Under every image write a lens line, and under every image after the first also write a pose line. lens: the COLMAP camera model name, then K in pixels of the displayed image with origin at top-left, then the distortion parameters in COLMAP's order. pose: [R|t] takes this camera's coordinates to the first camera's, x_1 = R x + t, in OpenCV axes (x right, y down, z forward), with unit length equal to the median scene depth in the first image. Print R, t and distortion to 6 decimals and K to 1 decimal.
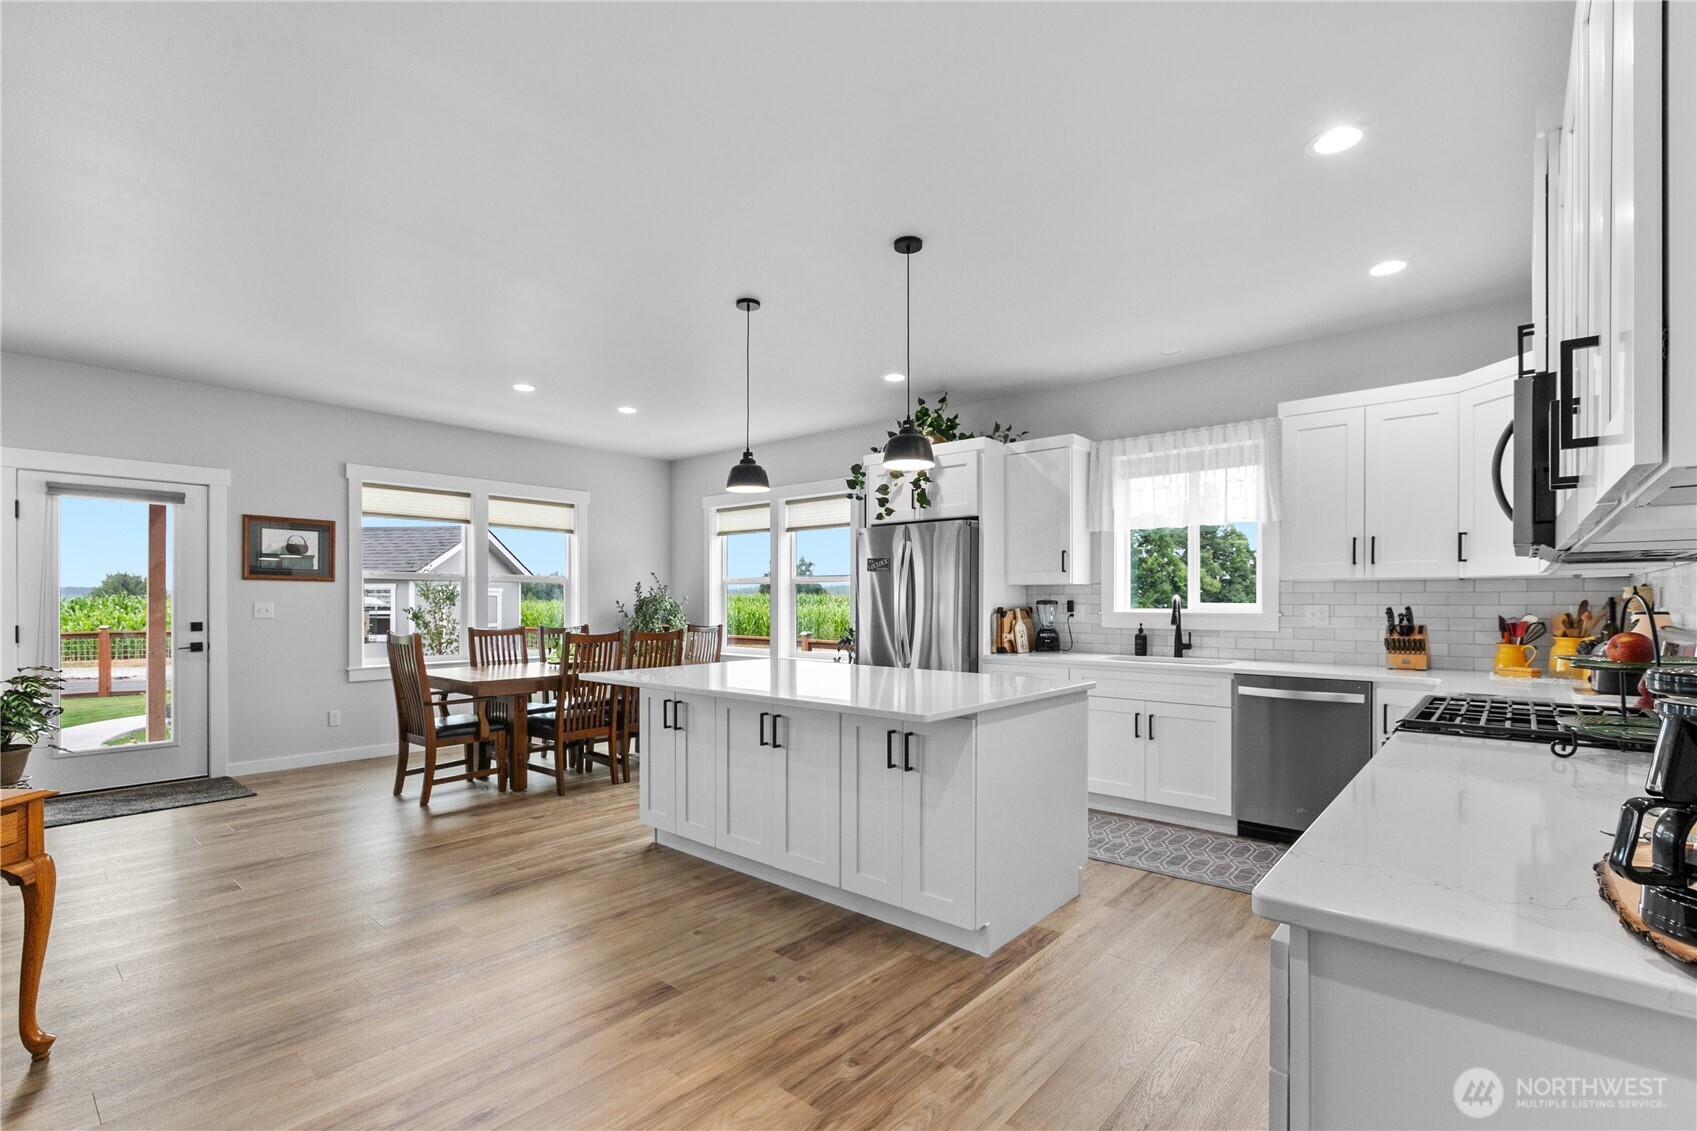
lens RADIAL K [[773.4, 0, 846.6], [0, 773.4, 602.7], [0, 0, 1]] dist [0.000510, -0.000358]
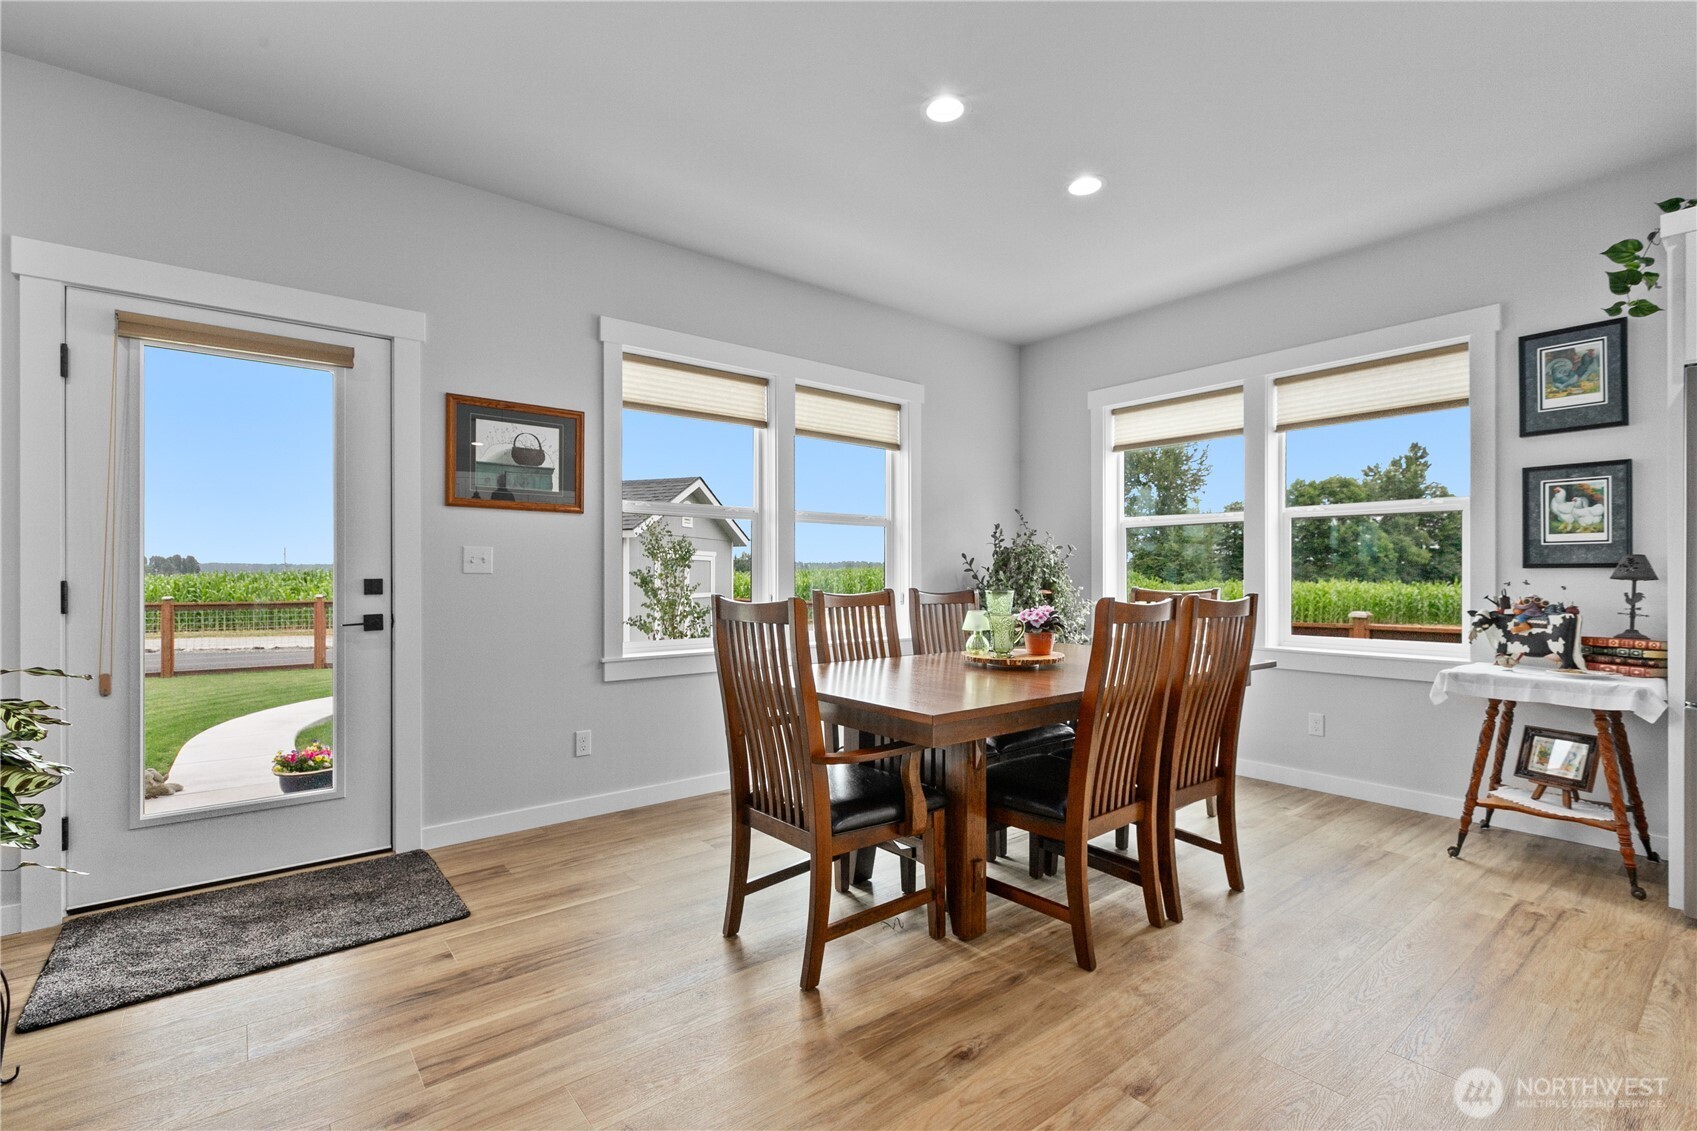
lens RADIAL K [[768.0, 0, 850.9], [0, 768.0, 575.8], [0, 0, 1]] dist [0.000144, 0.000355]
pose [[0.983798, -0.001257, -0.179276, -0.435216], [0.001118, 0.999999, -0.000875, 0.026358], [0.179277, 0.000660, 0.983798, 0.560773]]
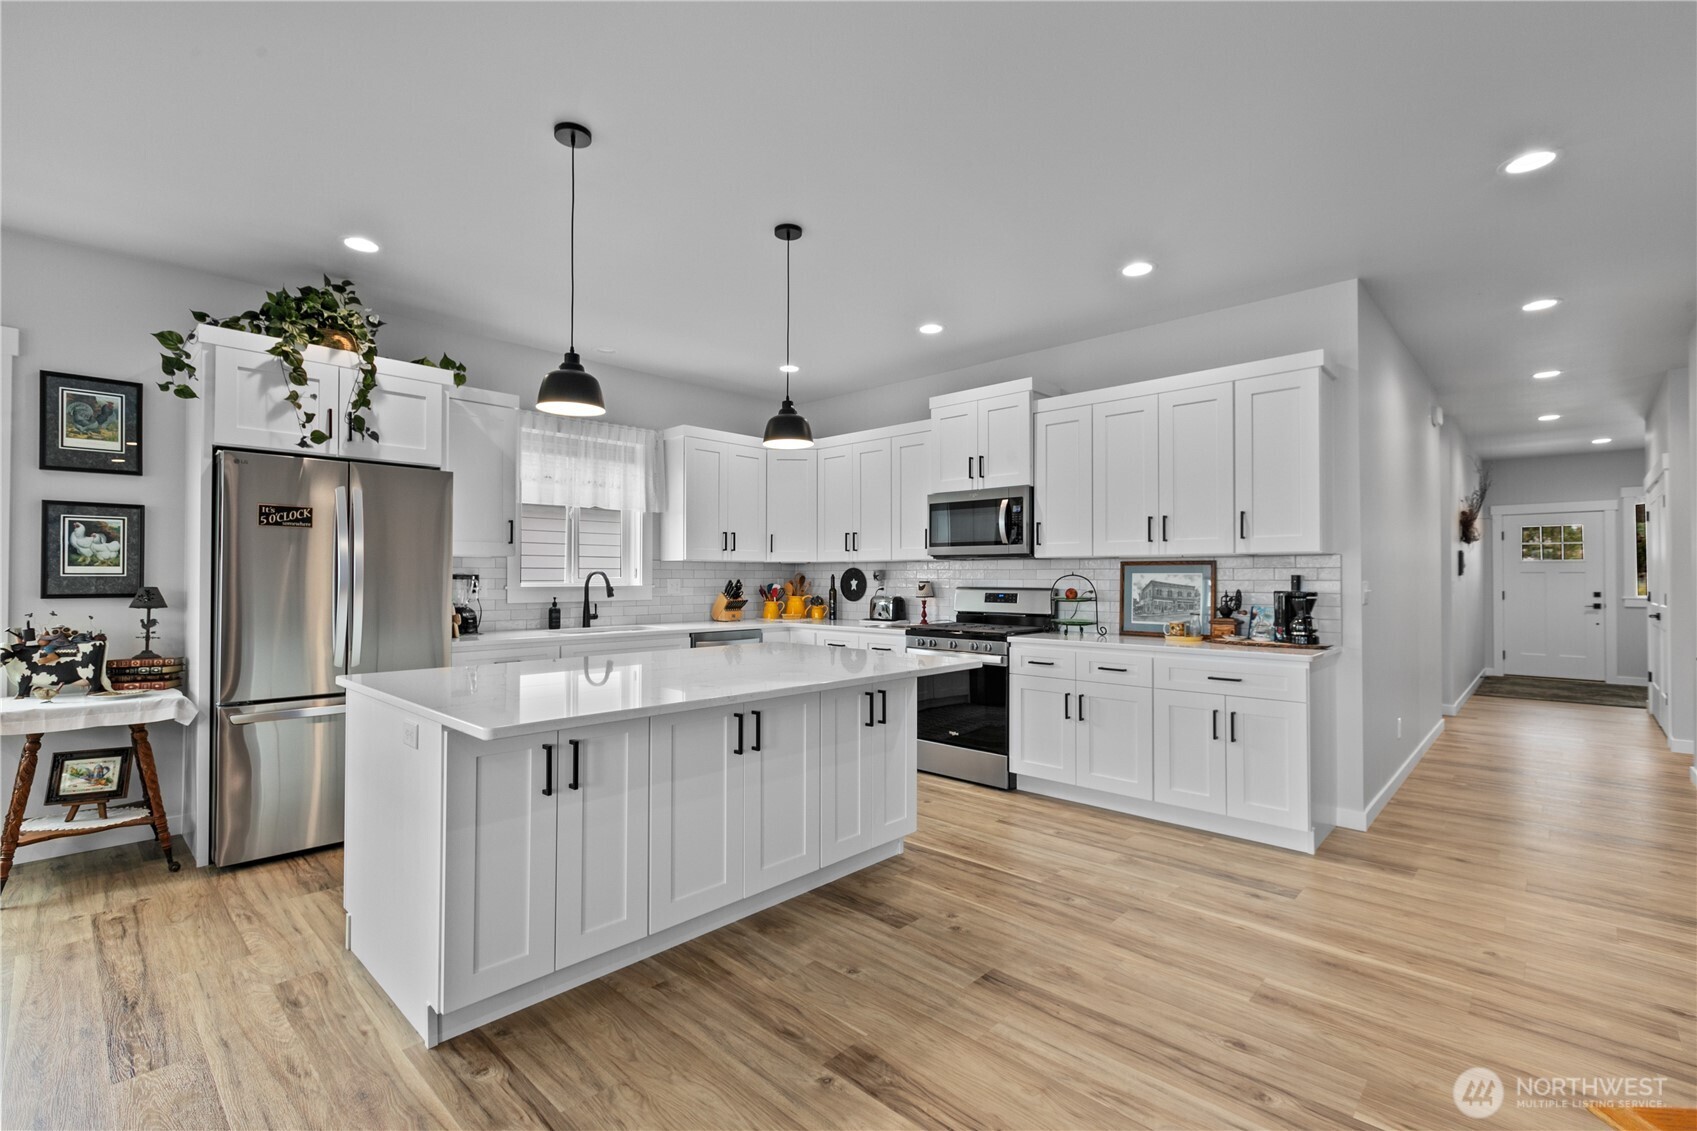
lens RADIAL K [[750.4, 0, 846.2], [0, 750.4, 568.2], [0, 0, 1]] dist [-0.002571, -0.000660]
pose [[0.047641, 0.011543, 0.998798, -0.608772], [-0.000404, 0.999933, -0.011537, -0.000584], [-0.998864, 0.000146, 0.047642, 0.584073]]
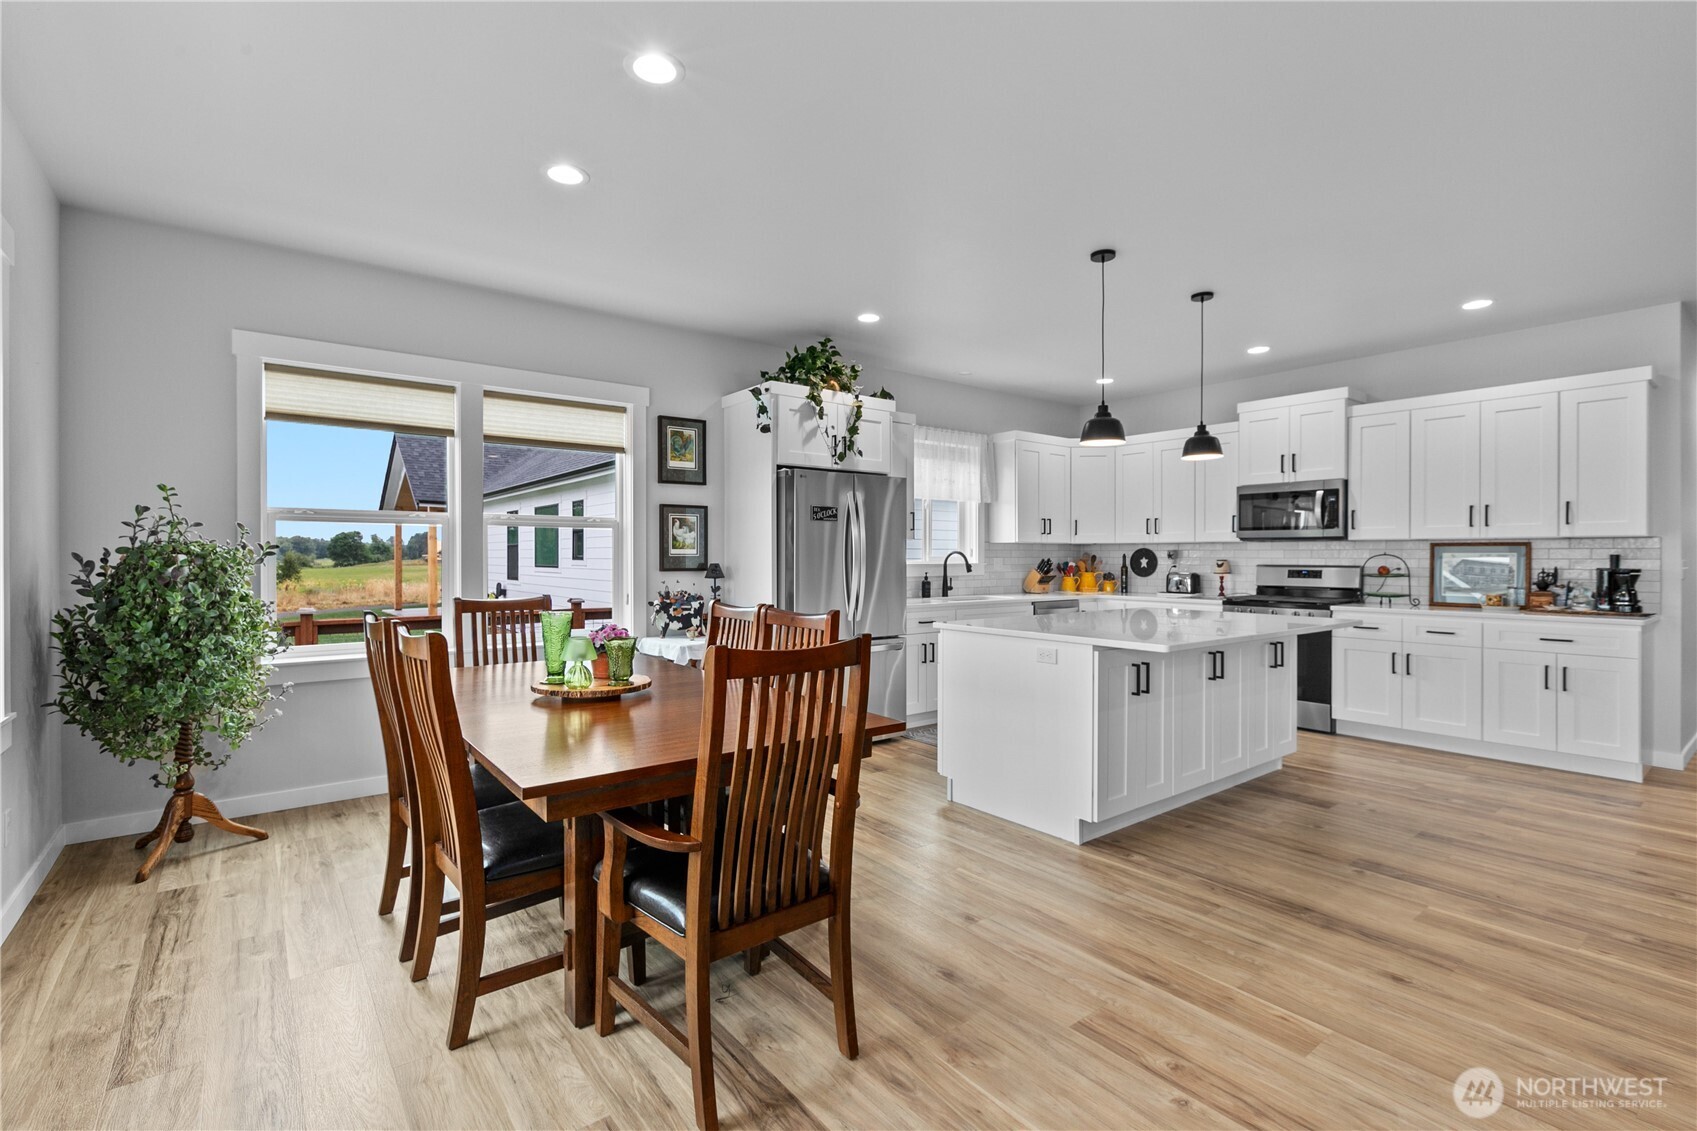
lens RADIAL K [[763.4, 0, 855.8], [0, 763.4, 560.1], [0, 0, 1]] dist [0.001250, -0.000317]
pose [[0.192305, -0.006410, 0.981314, -0.914576], [-0.000084, 0.999979, 0.006548, -0.002080], [-0.981335, -0.001341, 0.192300, 0.896033]]
